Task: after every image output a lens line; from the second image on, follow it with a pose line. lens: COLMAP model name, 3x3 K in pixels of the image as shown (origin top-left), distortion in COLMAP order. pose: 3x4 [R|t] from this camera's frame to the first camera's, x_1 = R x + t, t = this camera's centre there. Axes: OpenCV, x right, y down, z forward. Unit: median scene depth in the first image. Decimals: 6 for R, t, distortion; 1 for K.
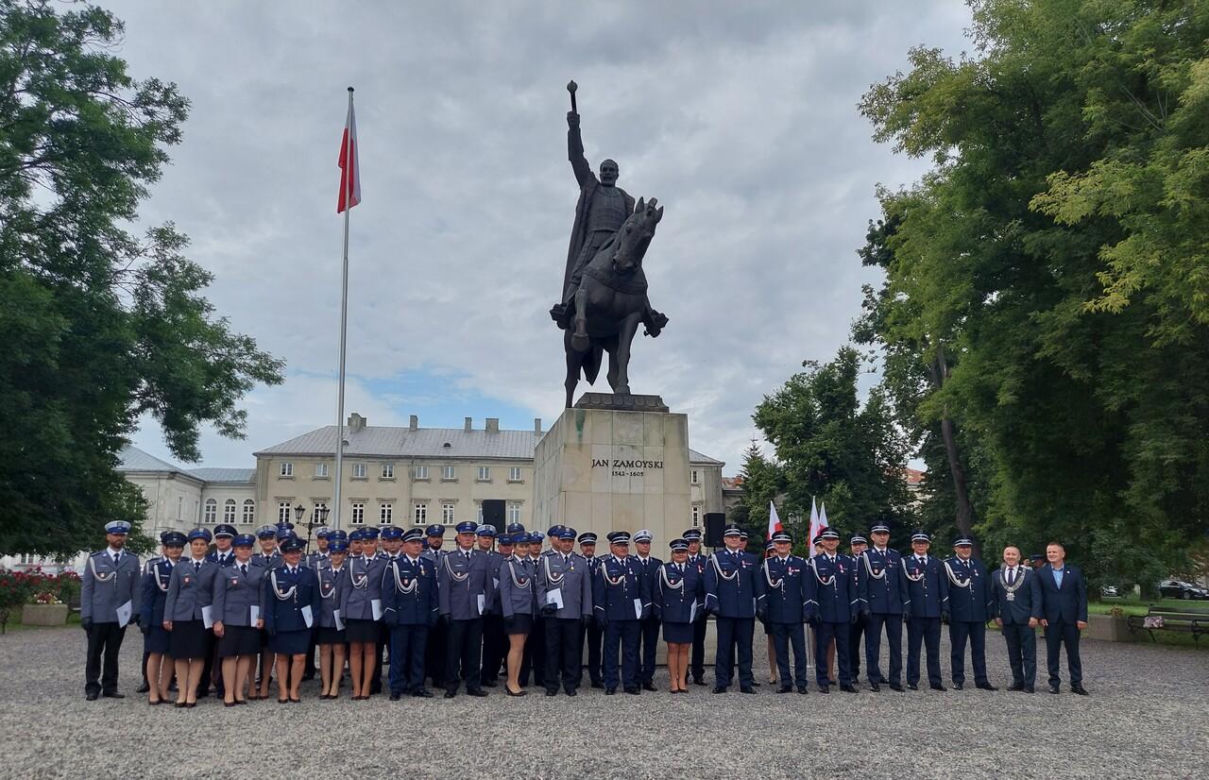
lens RADIAL K [[870.8, 0, 607.4], [0, 870.8, 449.5], [0, 0, 1]] dist [0.092805, -0.088877]
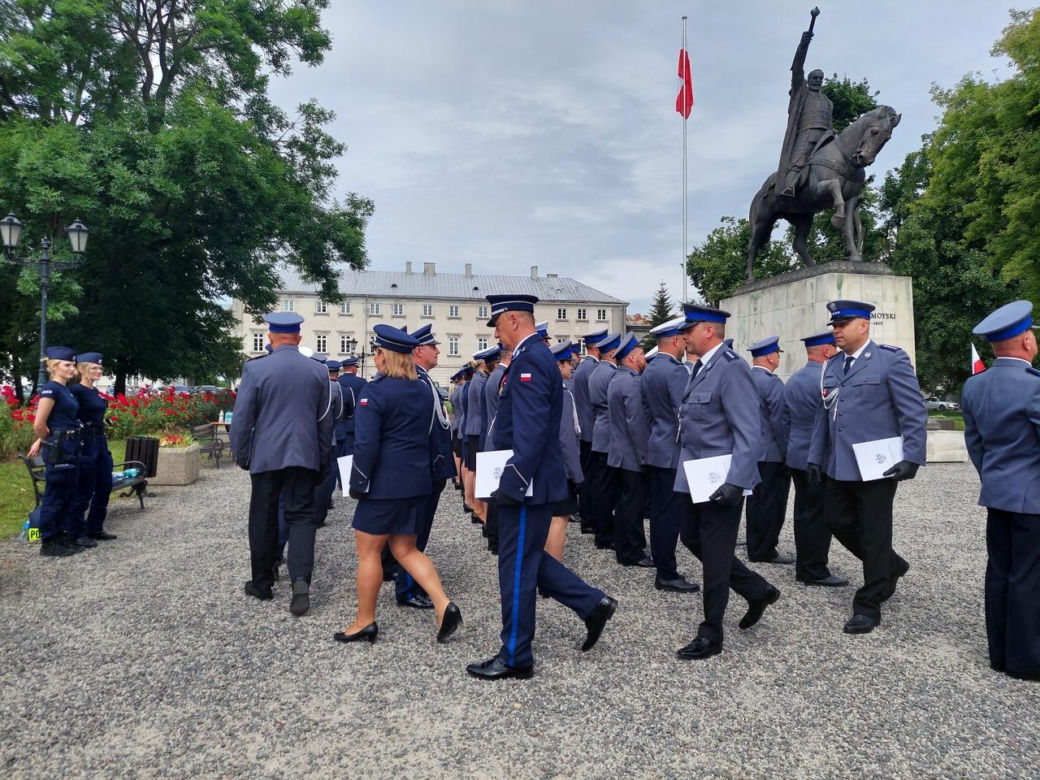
lens RADIAL K [[748.5, 0, 519.3], [0, 748.5, 387.1], [0, 0, 1]] dist [0.083601, -0.096090]
pose [[0.998392, 0.001258, 0.056677, -0.236764], [-0.008641, 0.991449, 0.130207, -0.008680], [-0.056028, -0.130487, 0.989866, -0.053961]]
